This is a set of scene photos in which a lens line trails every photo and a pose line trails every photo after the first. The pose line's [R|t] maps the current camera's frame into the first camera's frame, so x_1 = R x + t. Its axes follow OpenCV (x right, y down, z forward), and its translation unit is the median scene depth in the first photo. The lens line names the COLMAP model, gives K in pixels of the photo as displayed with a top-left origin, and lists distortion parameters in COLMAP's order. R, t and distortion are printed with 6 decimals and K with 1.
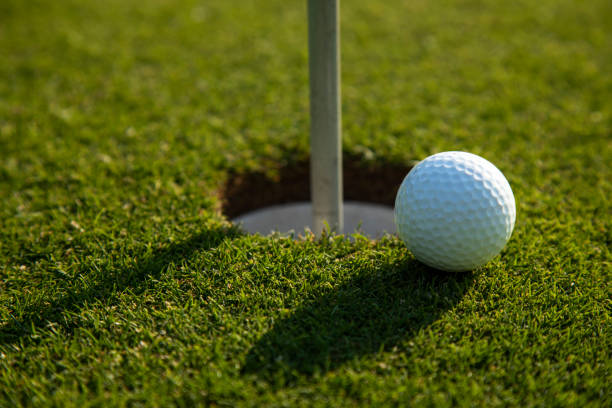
lens RADIAL K [[1446.3, 0, 306.0], [0, 1446.3, 204.0], [0, 0, 1]] dist [0.306018, -0.027428]
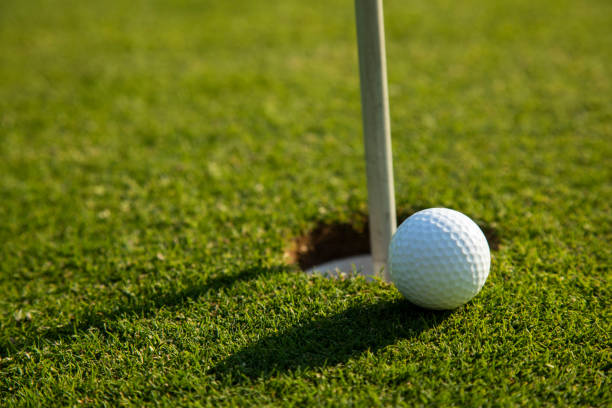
lens RADIAL K [[1446.3, 0, 306.0], [0, 1446.3, 204.0], [0, 0, 1]] dist [0.306018, -0.027428]
pose [[0.953866, 0.037180, -0.297922, 0.348427], [-0.052621, 0.997646, -0.043973, 0.018153], [0.295586, 0.057622, 0.953577, -0.155850]]
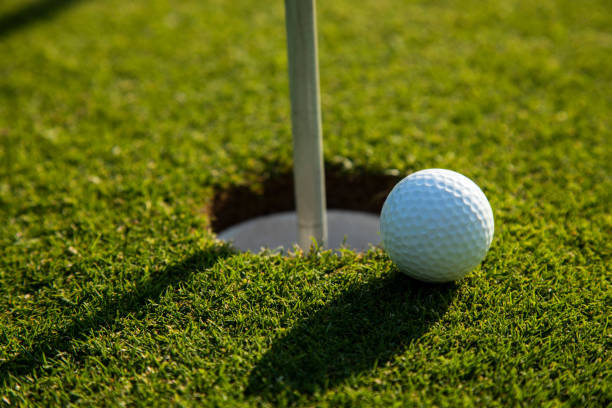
lens RADIAL K [[1446.3, 0, 306.0], [0, 1446.3, 204.0], [0, 0, 1]] dist [0.306018, -0.027428]
pose [[0.998769, -0.041041, 0.027856, -0.020891], [0.040374, 0.998894, 0.024092, -0.039842], [-0.028814, -0.022938, 0.999322, -0.050264]]
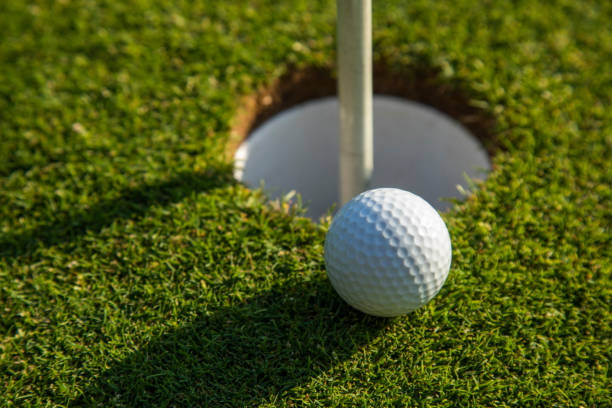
lens RADIAL K [[1446.3, 0, 306.0], [0, 1446.3, 204.0], [0, 0, 1]] dist [0.306018, -0.027428]
pose [[0.910469, 0.274346, -0.309483, 0.335657], [-0.138046, 0.906985, 0.397896, -0.388330], [0.389857, -0.319549, 0.863655, 0.180468]]
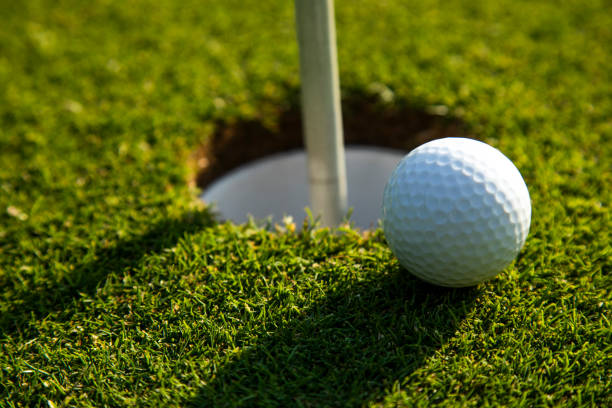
lens RADIAL K [[1422.2, 0, 306.0], [0, 1422.2, 204.0], [0, 0, 1]] dist [0.259852, -0.073594]
pose [[0.995158, -0.000460, -0.098284, 0.097868], [0.014878, 0.989171, 0.146014, -0.116269], [0.097153, -0.146769, 0.984388, 0.212507]]
